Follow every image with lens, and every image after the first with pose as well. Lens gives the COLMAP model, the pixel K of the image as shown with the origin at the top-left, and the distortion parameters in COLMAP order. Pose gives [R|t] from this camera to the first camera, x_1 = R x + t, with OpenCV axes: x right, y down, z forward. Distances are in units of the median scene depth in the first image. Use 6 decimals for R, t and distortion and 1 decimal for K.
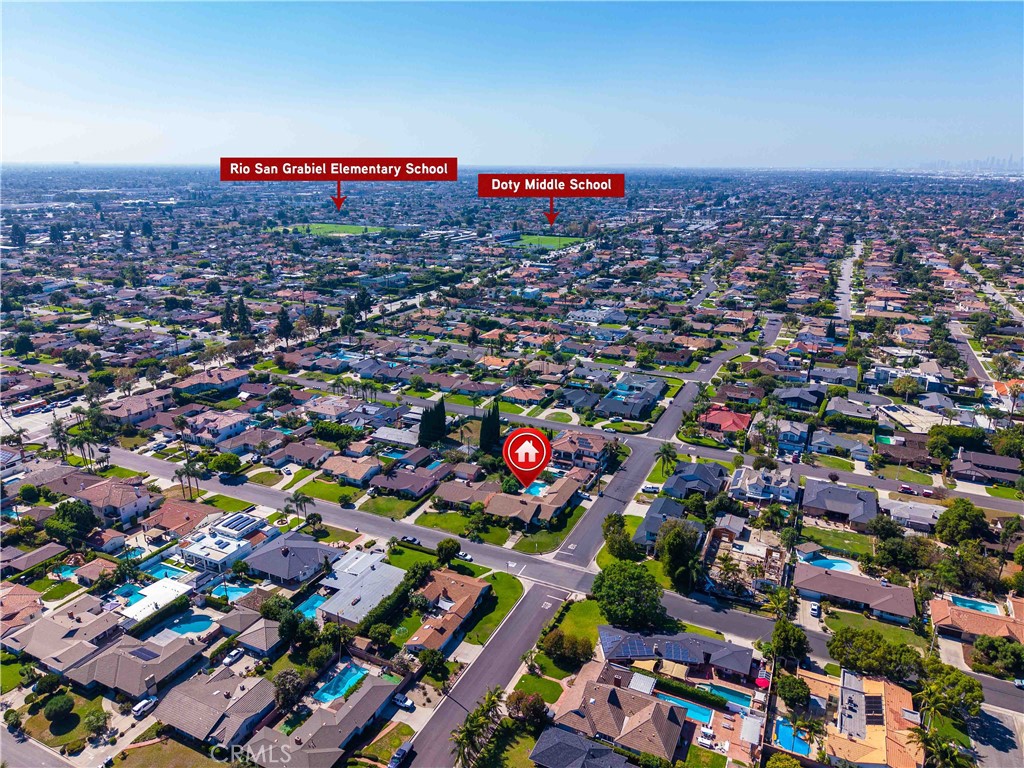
lens RADIAL K [[681.6, 0, 512.0], [0, 681.6, 384.0], [0, 0, 1]] dist [0.042674, -0.051040]
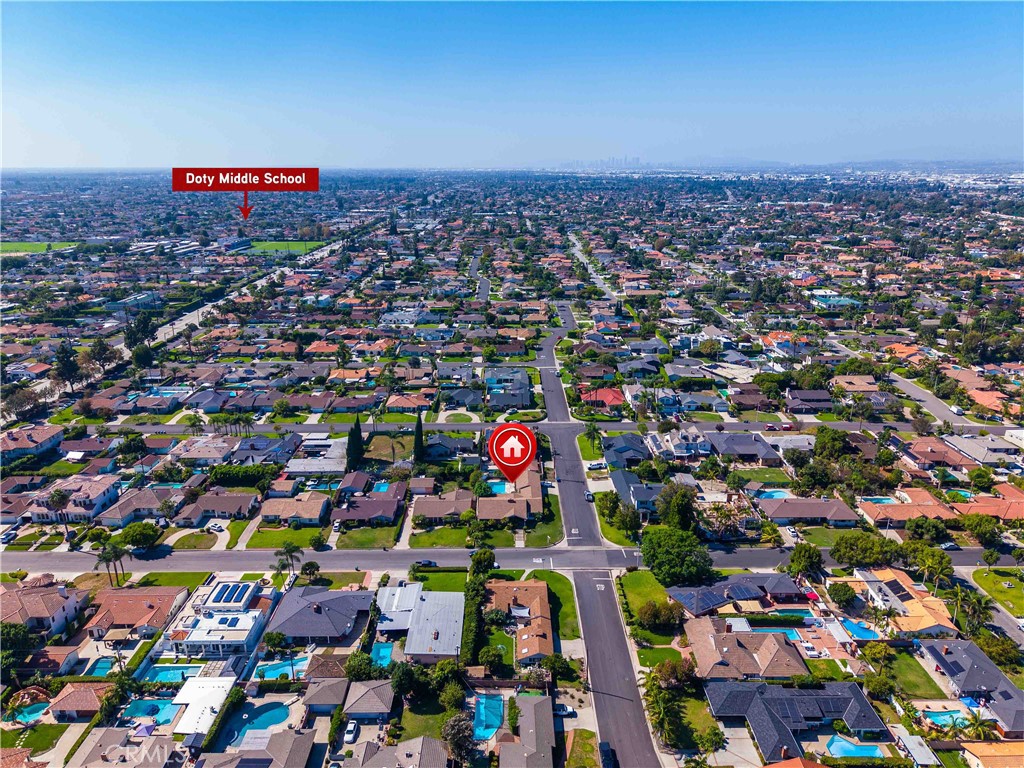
lens RADIAL K [[681.6, 0, 512.0], [0, 681.6, 384.0], [0, 0, 1]] dist [0.042674, -0.051040]
pose [[0.900768, -0.139698, 0.411219, -0.316541], [0.140163, 0.989698, 0.029193, -0.023018], [-0.411061, 0.031341, 0.911069, 0.064377]]
